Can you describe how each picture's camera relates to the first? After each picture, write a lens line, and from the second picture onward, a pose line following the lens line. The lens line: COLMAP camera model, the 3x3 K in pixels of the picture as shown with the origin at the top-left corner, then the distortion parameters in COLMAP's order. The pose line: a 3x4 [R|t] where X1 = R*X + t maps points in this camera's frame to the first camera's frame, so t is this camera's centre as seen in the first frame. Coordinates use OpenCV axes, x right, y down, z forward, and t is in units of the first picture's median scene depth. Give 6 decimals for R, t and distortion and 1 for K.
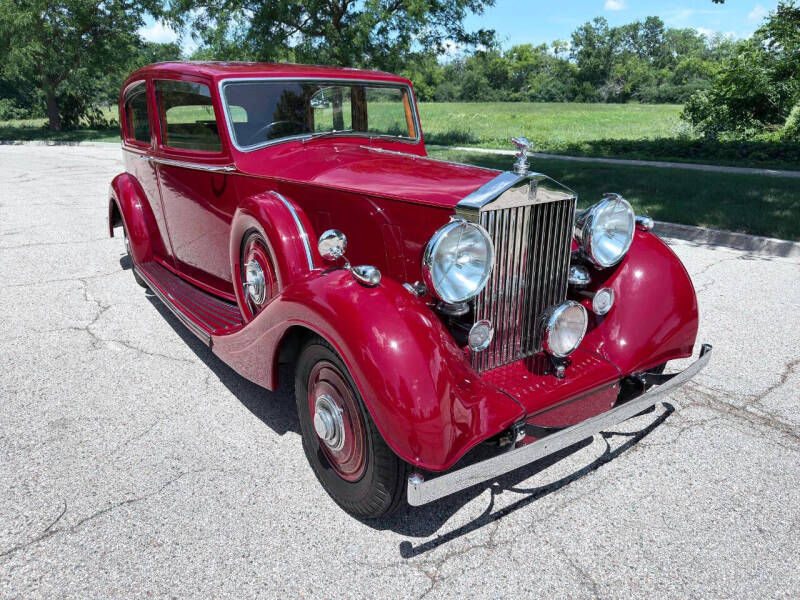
lens RADIAL K [[568.5, 0, 403.2], [0, 568.5, 312.2], [0, 0, 1]] dist [0.022417, -0.027889]
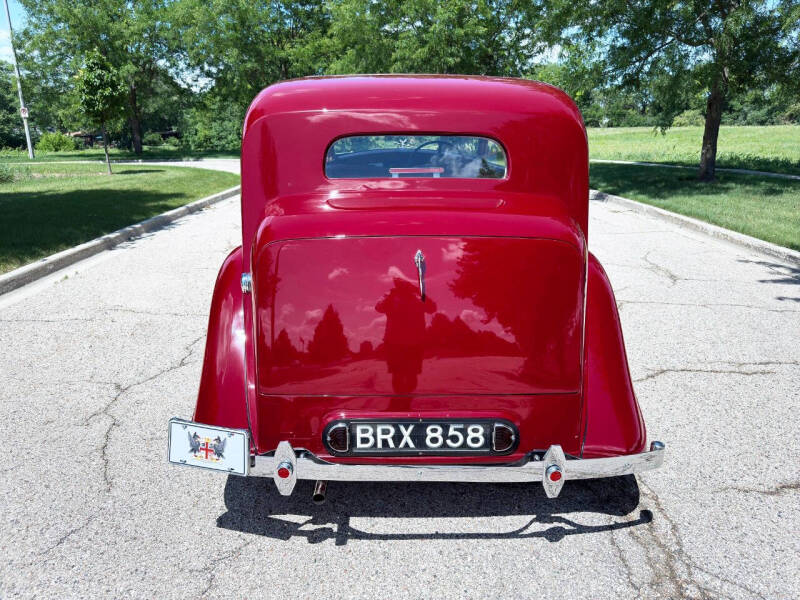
lens RADIAL K [[568.5, 0, 399.0], [0, 568.5, 302.9], [0, 0, 1]] dist [0.022417, -0.027889]
pose [[0.780685, 0.176605, -0.599451, 0.047798], [-0.207672, 0.978039, 0.017683, -0.037425], [0.589409, 0.110684, 0.800216, 0.102323]]
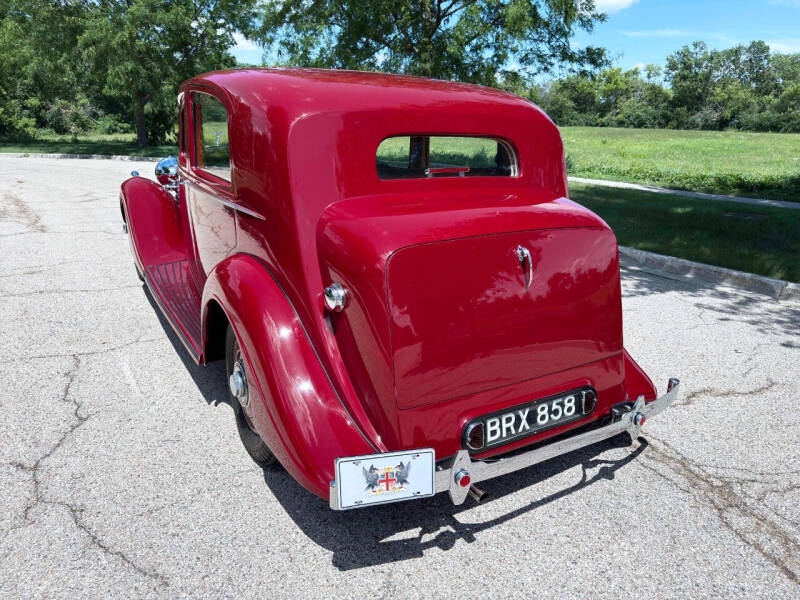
lens RADIAL K [[568.5, 0, 399.9], [0, 568.5, 303.7], [0, 0, 1]] dist [0.022417, -0.027889]
pose [[0.990241, 0.059797, -0.125887, -0.015208], [-0.065654, 0.996920, -0.042896, -0.028993], [0.122934, 0.050743, 0.991117, 0.076579]]
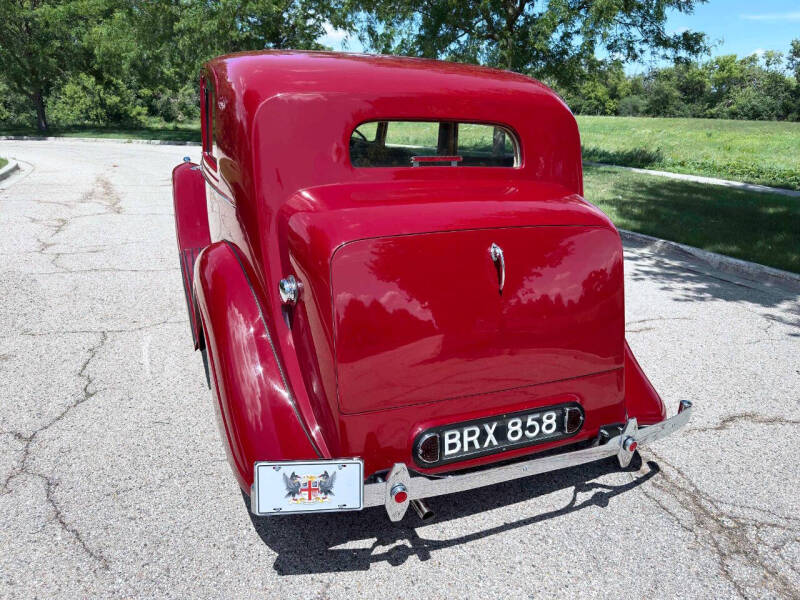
lens RADIAL K [[568.5, 0, 400.6], [0, 568.5, 303.8], [0, 0, 1]] dist [0.022417, -0.027889]
pose [[0.957320, 0.113878, -0.265649, 0.003535], [-0.121888, 0.992448, -0.013807, -0.032256], [0.262071, 0.045597, 0.963971, 0.086863]]
